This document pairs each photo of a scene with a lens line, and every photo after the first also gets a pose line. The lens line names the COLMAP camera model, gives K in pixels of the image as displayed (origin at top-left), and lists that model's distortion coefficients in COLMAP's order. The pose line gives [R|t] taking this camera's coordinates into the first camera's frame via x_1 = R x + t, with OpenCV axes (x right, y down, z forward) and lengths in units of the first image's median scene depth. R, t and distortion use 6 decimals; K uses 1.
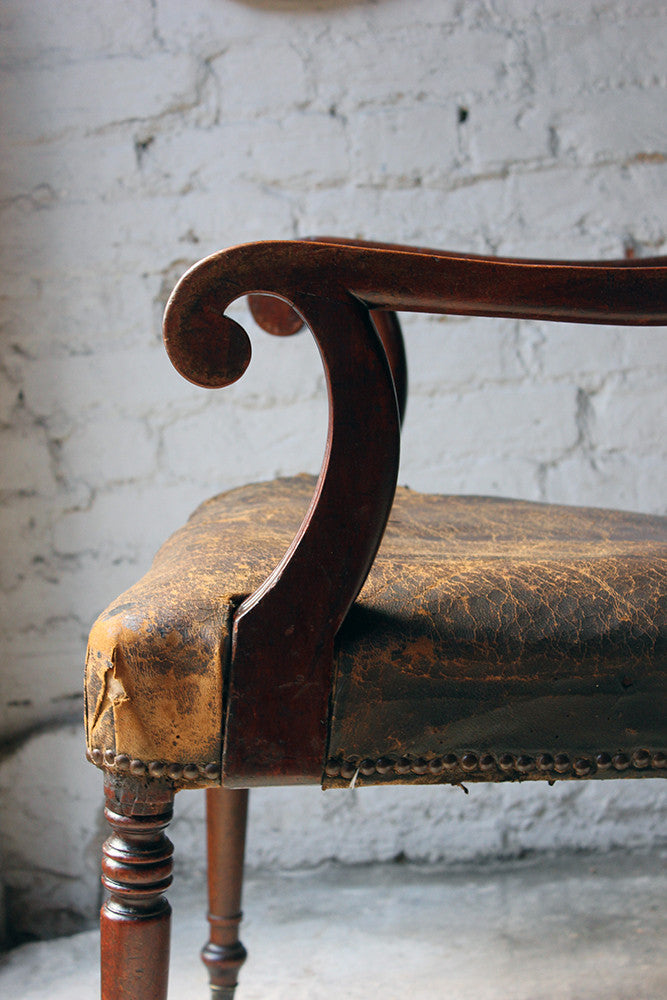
lens RADIAL K [[1823.5, 0, 352.5], [0, 1823.5, 498.6], [0, 0, 1]] dist [-0.013669, 0.206063]
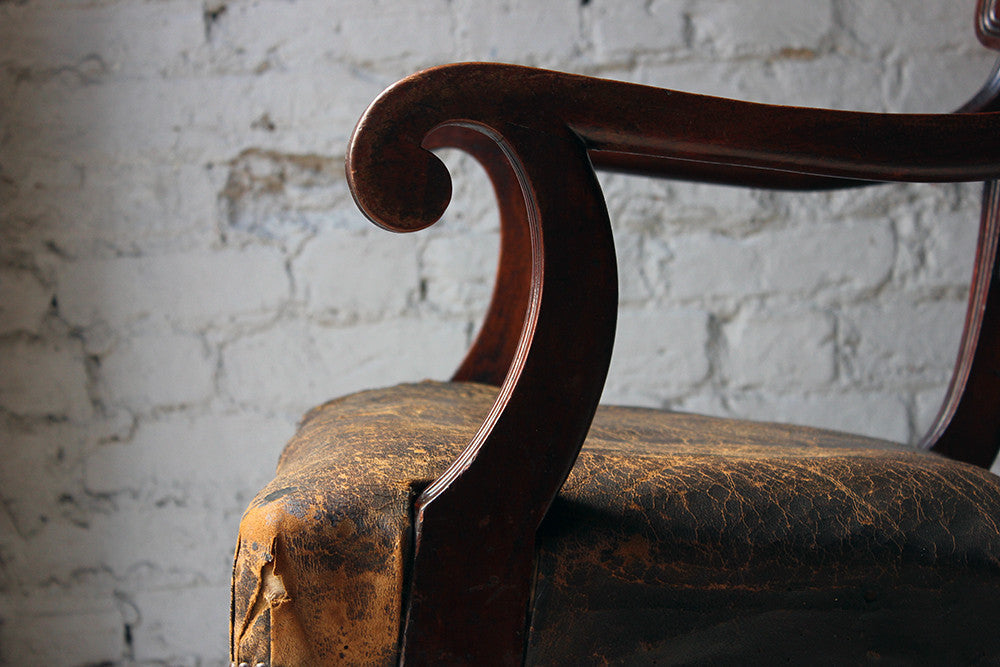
lens RADIAL K [[2121.3, 0, 498.4], [0, 2121.3, 331.9], [0, 0, 1]] dist [0.038311, 0.154408]
pose [[0.995982, 0.031986, 0.083641, -0.061066], [-0.024838, 0.996059, -0.085147, 0.036919], [-0.086035, 0.082727, 0.992852, 0.009146]]
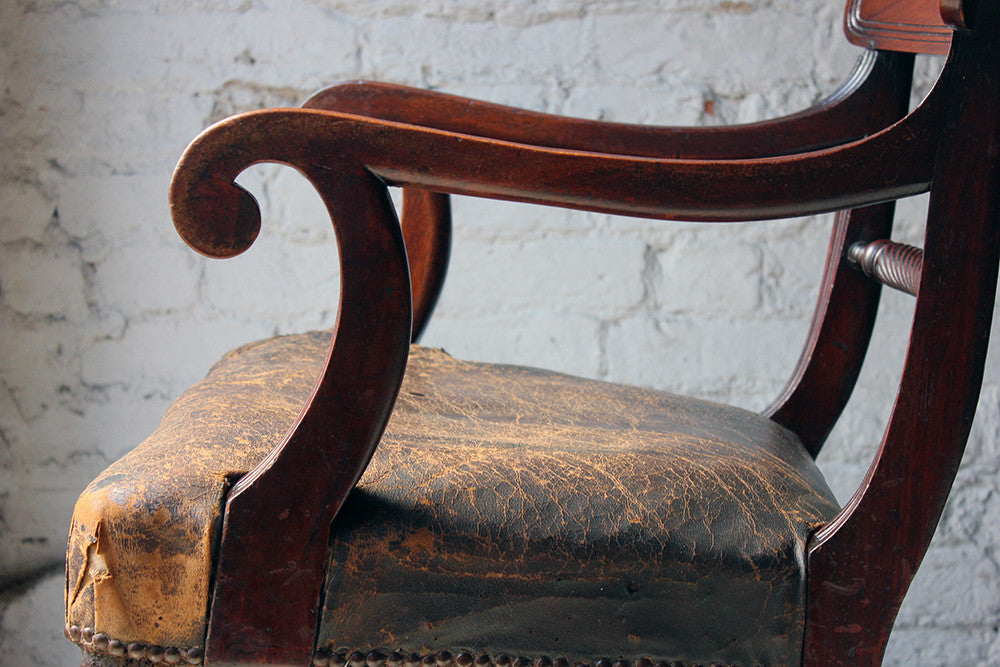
lens RADIAL K [[1962.2, 0, 514.2], [0, 1962.2, 320.0], [0, 0, 1]] dist [0.013786, 0.193033]
pose [[0.997565, 0.061972, 0.031983, 0.025463], [-0.062213, 0.998041, 0.006610, -0.023940], [-0.031511, -0.008583, 0.999467, -0.019406]]
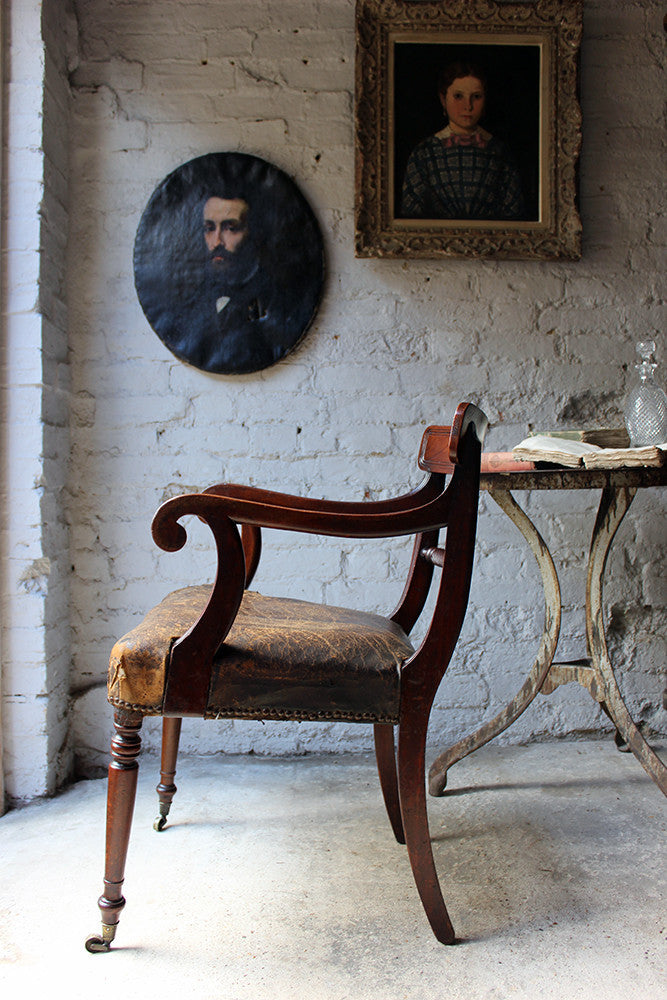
lens RADIAL K [[867.0, 0, 333.8], [0, 867.0, 503.3], [0, 0, 1]] dist [-0.155452, 0.130005]
pose [[0.994689, 0.068058, 0.077214, 0.025897], [-0.060570, 0.993587, -0.095482, -0.015158], [-0.083217, 0.090298, 0.992432, -0.091083]]
